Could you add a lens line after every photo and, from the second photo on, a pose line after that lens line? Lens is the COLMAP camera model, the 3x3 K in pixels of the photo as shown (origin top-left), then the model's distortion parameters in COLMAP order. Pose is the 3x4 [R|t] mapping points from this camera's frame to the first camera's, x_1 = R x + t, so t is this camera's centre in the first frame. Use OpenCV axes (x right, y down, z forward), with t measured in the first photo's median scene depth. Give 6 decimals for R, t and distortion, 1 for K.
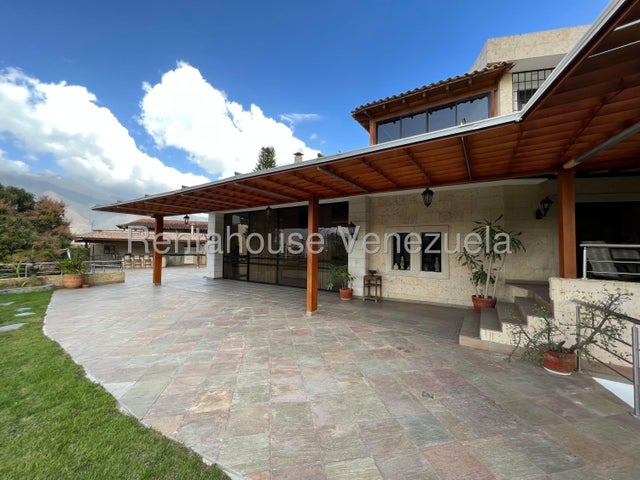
lens RADIAL K [[259.3, 0, 320.0], [0, 259.3, 240.0], [0, 0, 1]] dist [0.002934, -0.000222]
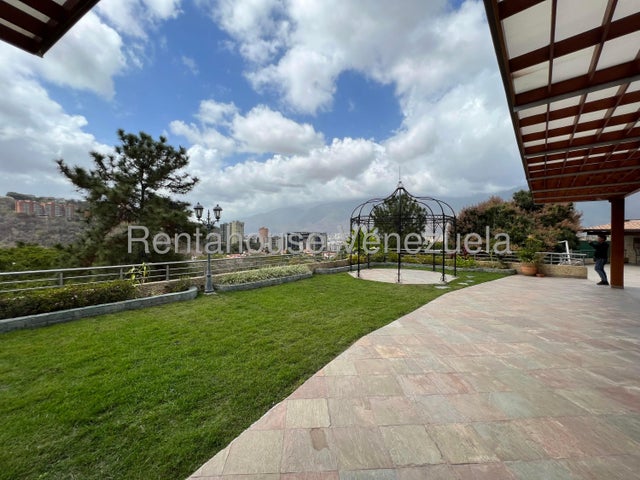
lens RADIAL K [[259.3, 0, 320.0], [0, 259.3, 240.0], [0, 0, 1]] dist [0.002934, -0.000222]
pose [[-0.140559, 0.000564, -0.990072, 0.685536], [0.025886, 0.999660, -0.003106, 0.027234], [0.989734, -0.026066, -0.140526, 0.601010]]
